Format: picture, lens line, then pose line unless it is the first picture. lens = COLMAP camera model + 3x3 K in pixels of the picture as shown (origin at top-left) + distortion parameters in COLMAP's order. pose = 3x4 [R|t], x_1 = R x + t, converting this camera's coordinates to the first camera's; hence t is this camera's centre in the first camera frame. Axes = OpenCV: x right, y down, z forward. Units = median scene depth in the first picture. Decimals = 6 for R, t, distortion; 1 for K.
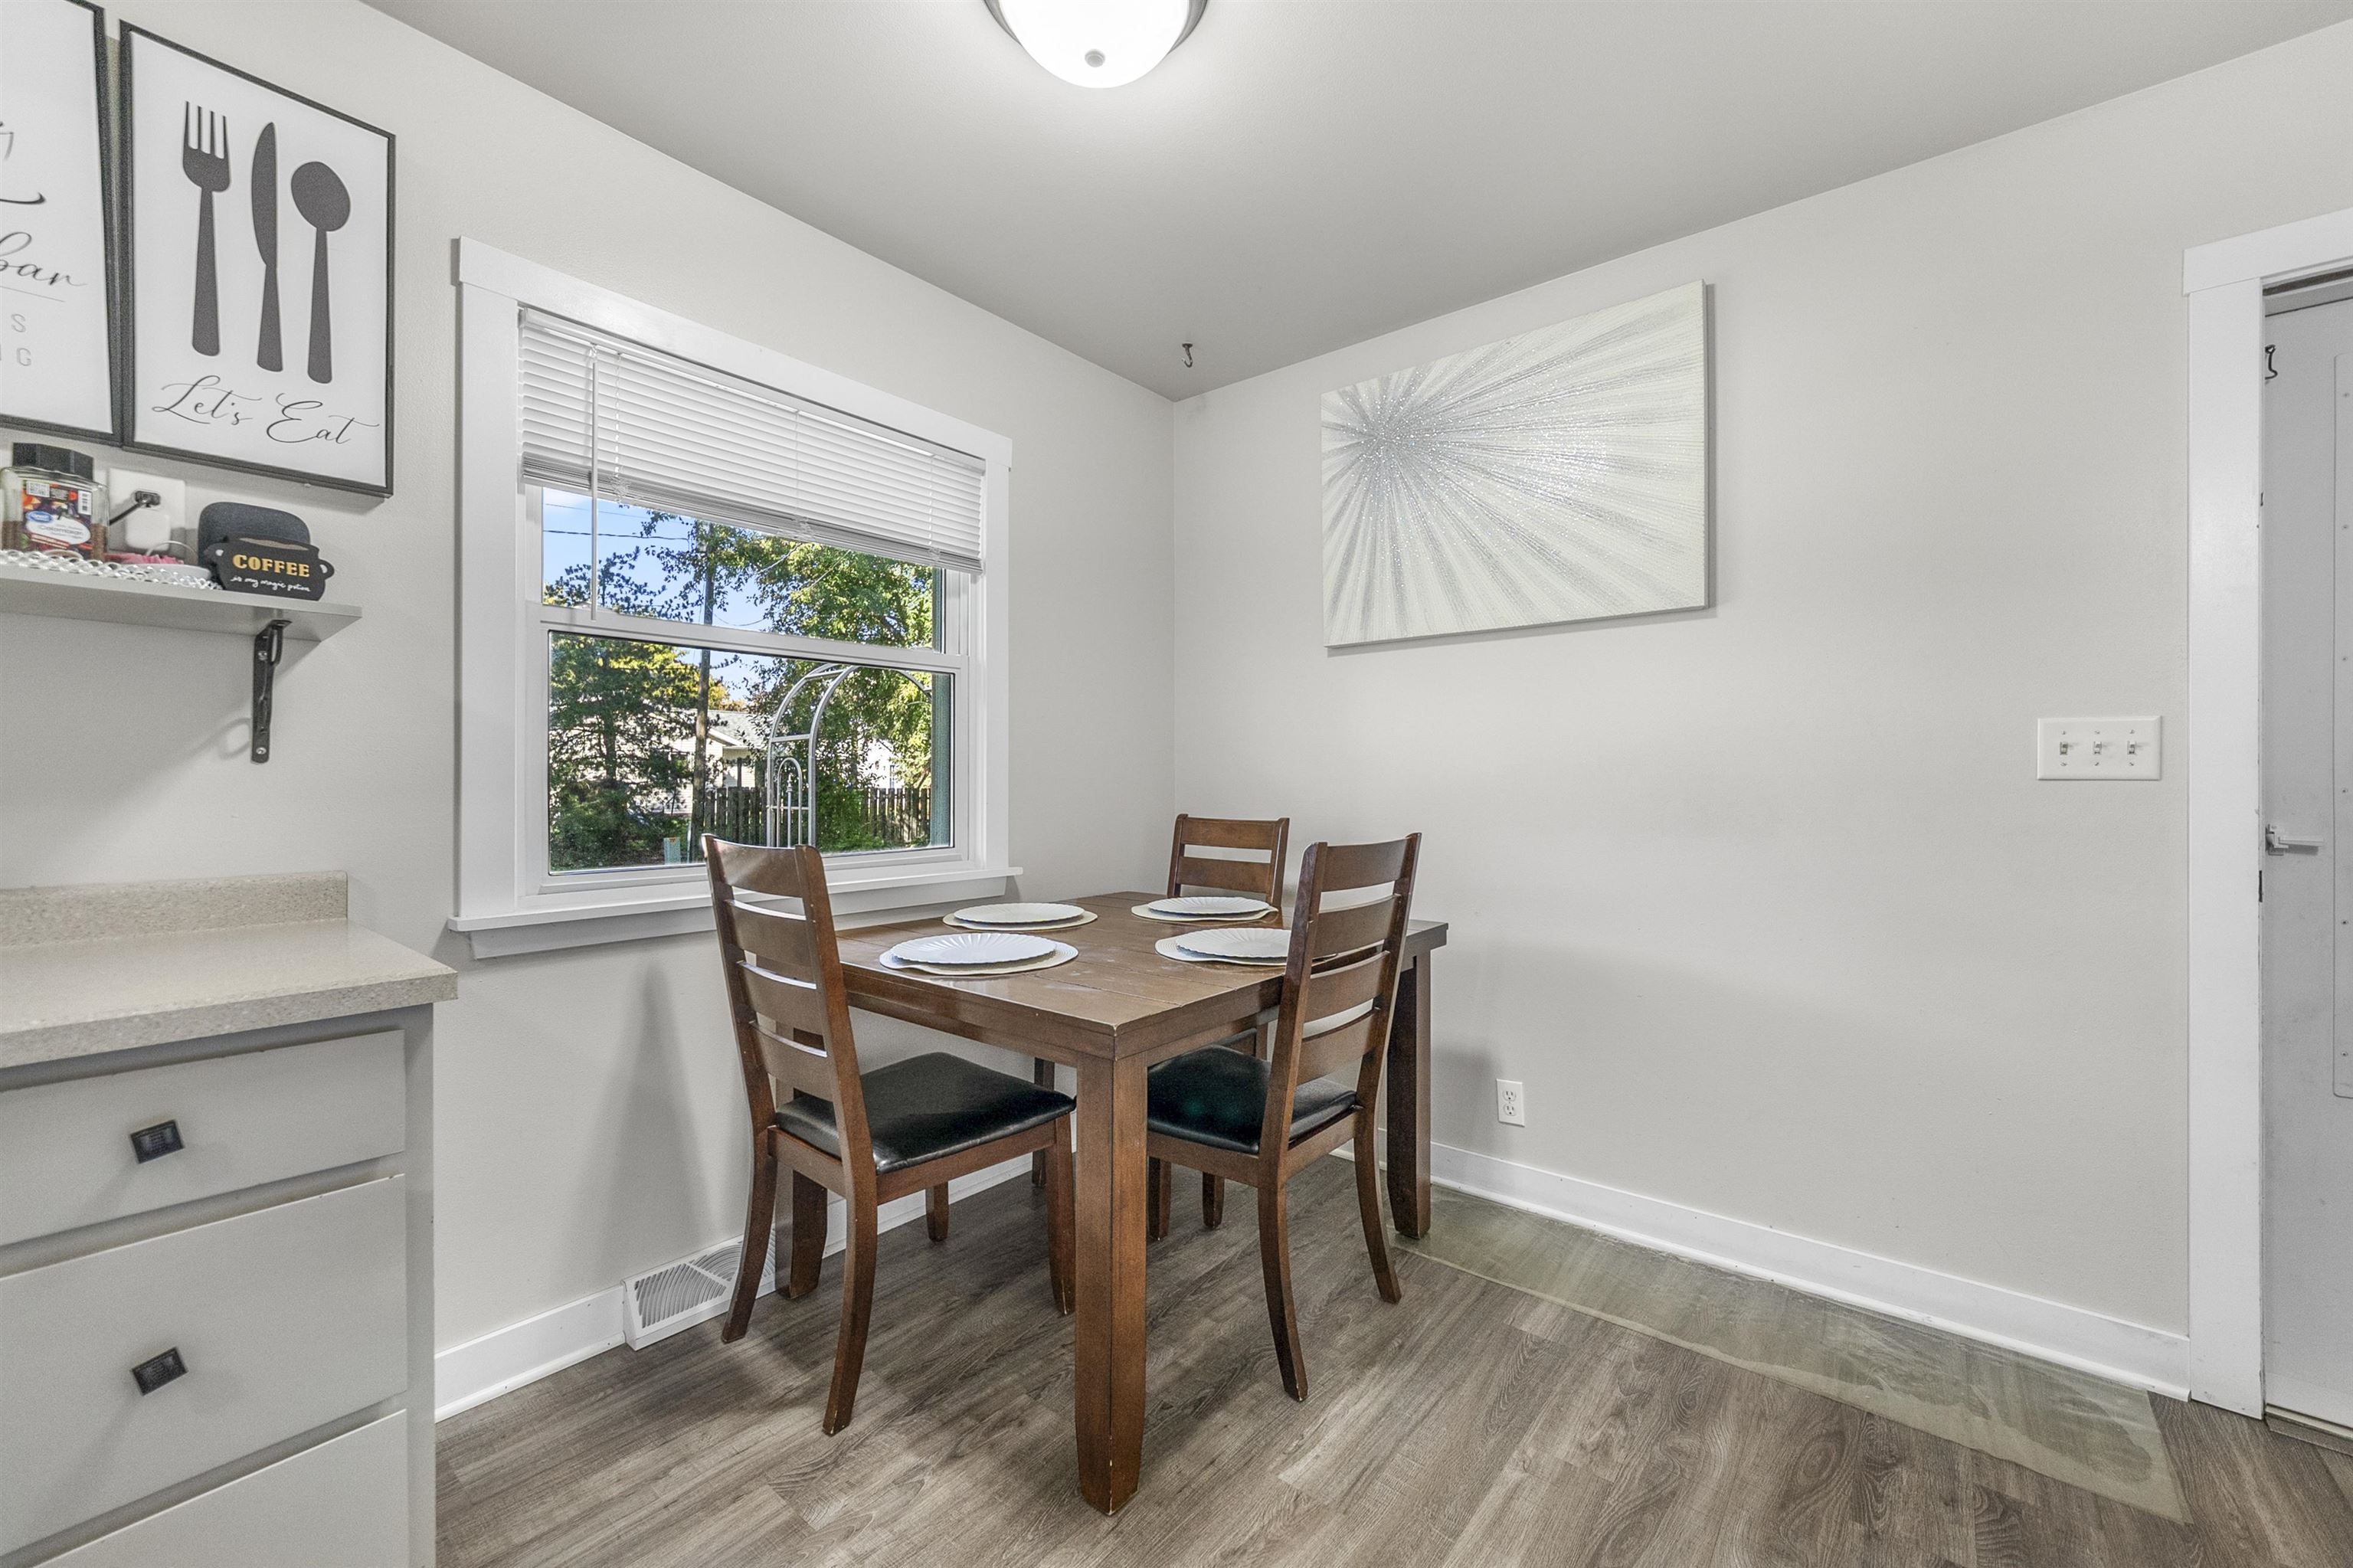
lens RADIAL K [[941.1, 0, 1160.5], [0, 941.1, 784.6], [0, 0, 1]] dist [0.003430, 0.002630]
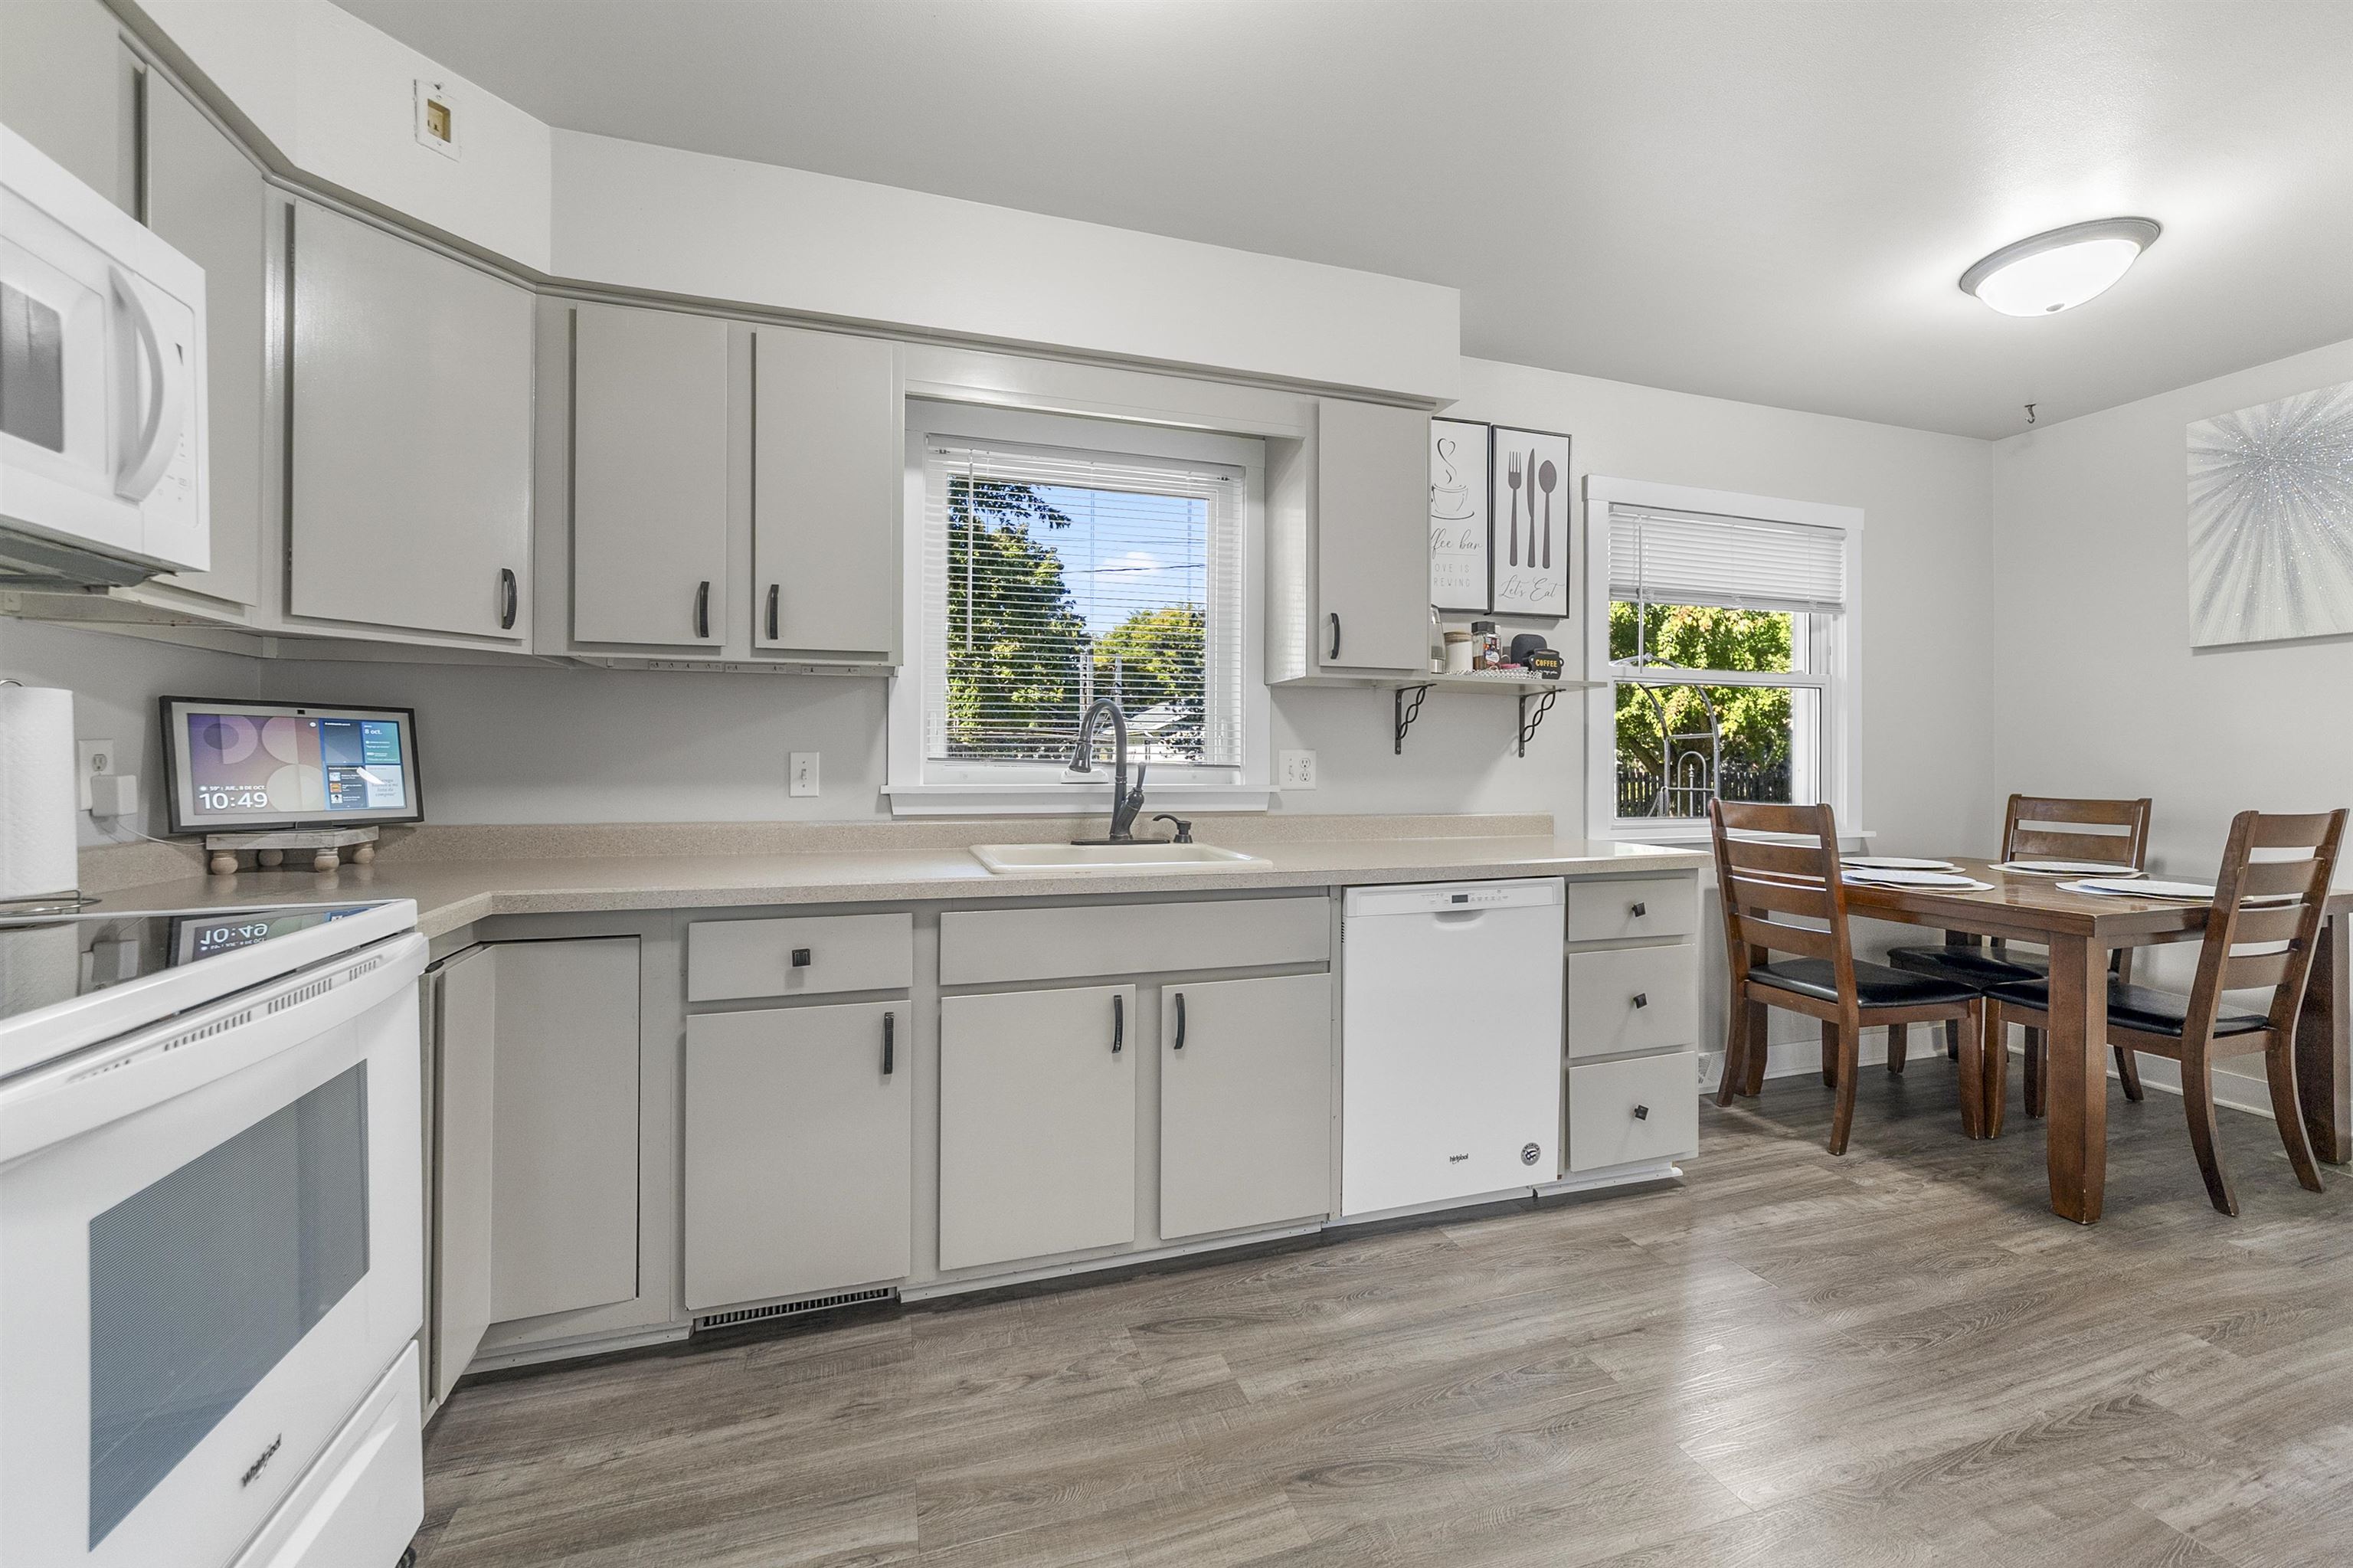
lens RADIAL K [[941.1, 0, 1195.1], [0, 941.1, 768.1], [0, 0, 1]] dist [0.003430, 0.002630]
pose [[0.857507, -0.000246, -0.514472, -0.392495], [-0.001416, 0.999995, -0.002840, 0.005519], [0.514470, 0.003164, 0.857503, -0.872726]]
